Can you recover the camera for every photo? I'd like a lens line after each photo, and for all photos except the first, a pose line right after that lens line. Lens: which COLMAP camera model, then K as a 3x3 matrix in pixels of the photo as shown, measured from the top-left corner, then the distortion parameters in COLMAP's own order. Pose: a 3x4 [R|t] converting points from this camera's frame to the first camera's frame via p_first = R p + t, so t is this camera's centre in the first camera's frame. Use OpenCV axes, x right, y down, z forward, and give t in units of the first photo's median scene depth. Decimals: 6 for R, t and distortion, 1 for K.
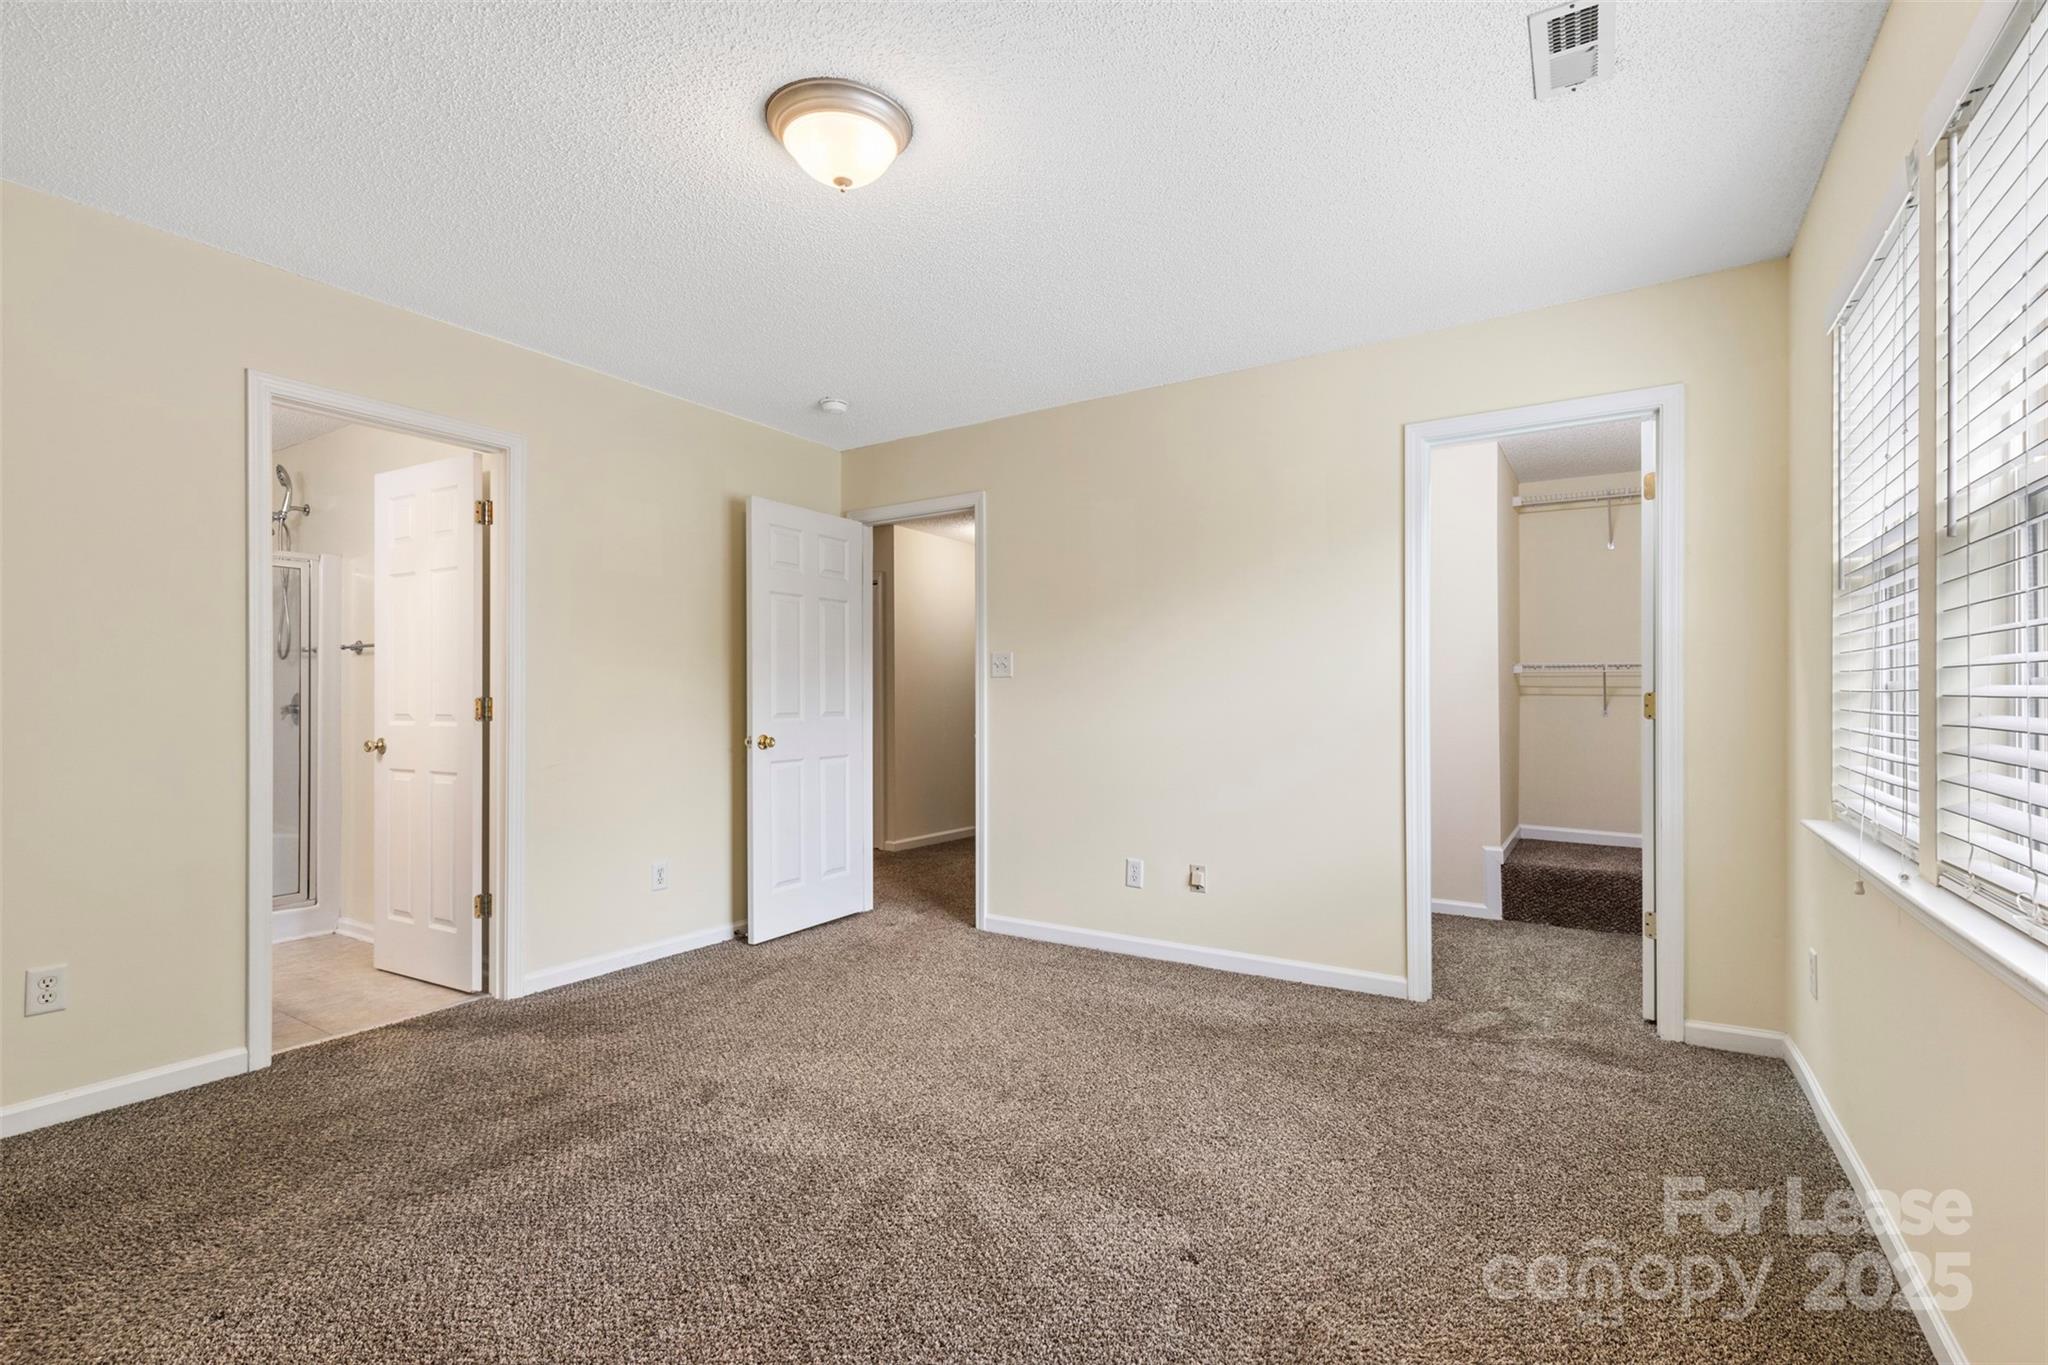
lens RADIAL K [[922.4, 0, 1032.5], [0, 922.4, 702.1], [0, 0, 1]] dist [0.000041, 0.000014]
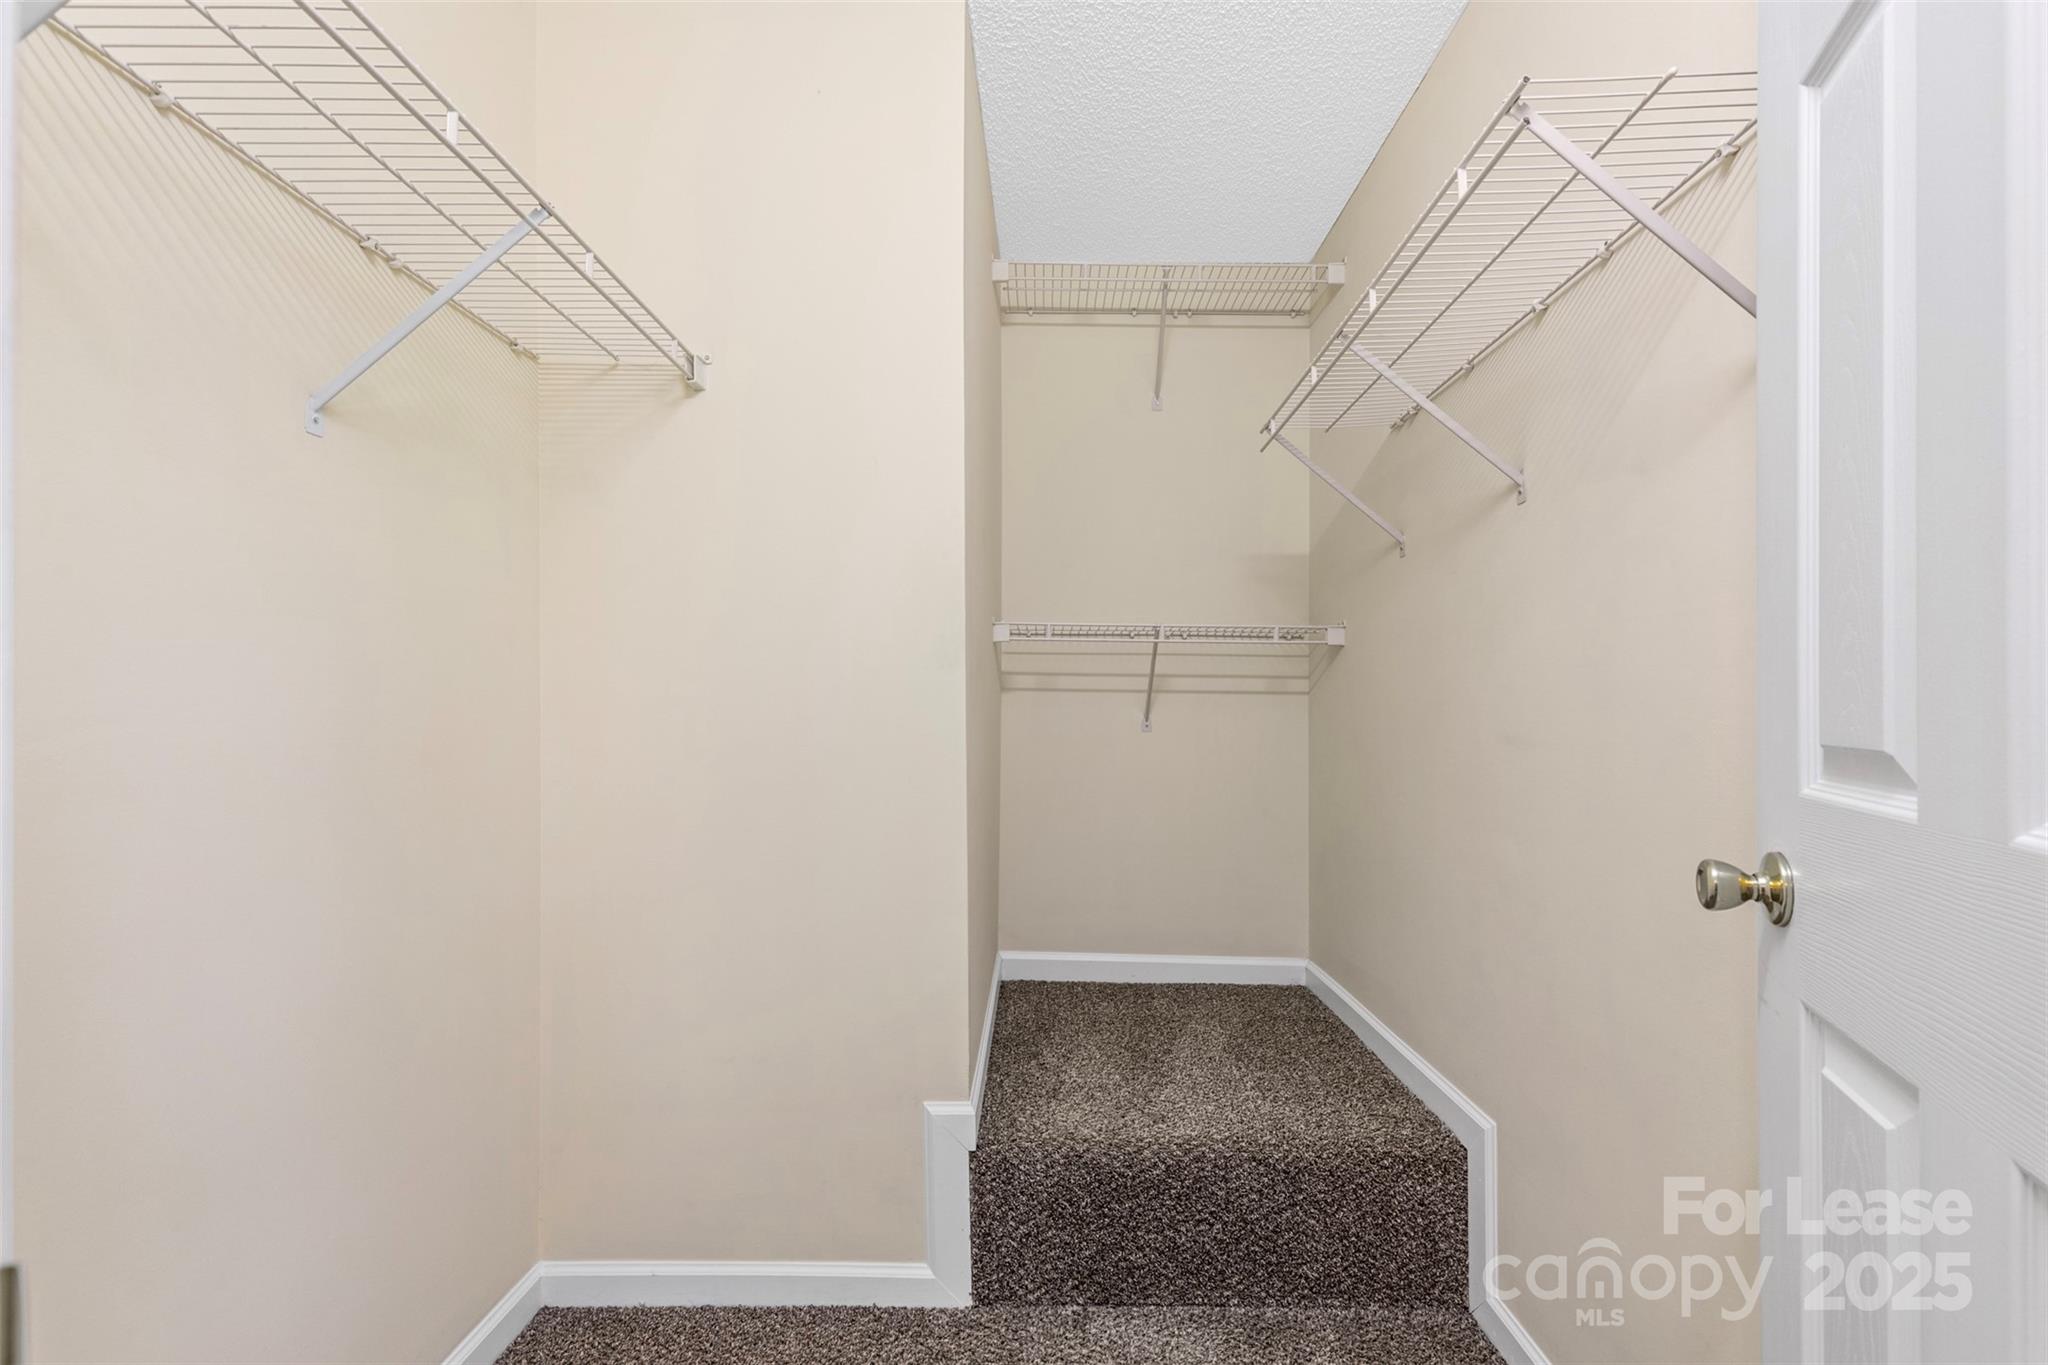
lens RADIAL K [[922.4, 0, 1032.5], [0, 922.4, 702.1], [0, 0, 1]] dist [0.000041, 0.000014]
pose [[0.854905, 0.002550, 0.518779, 0.303071], [-0.003960, 0.999991, 0.001610, -0.002015], [-0.518770, -0.003431, 0.854907, 0.603423]]
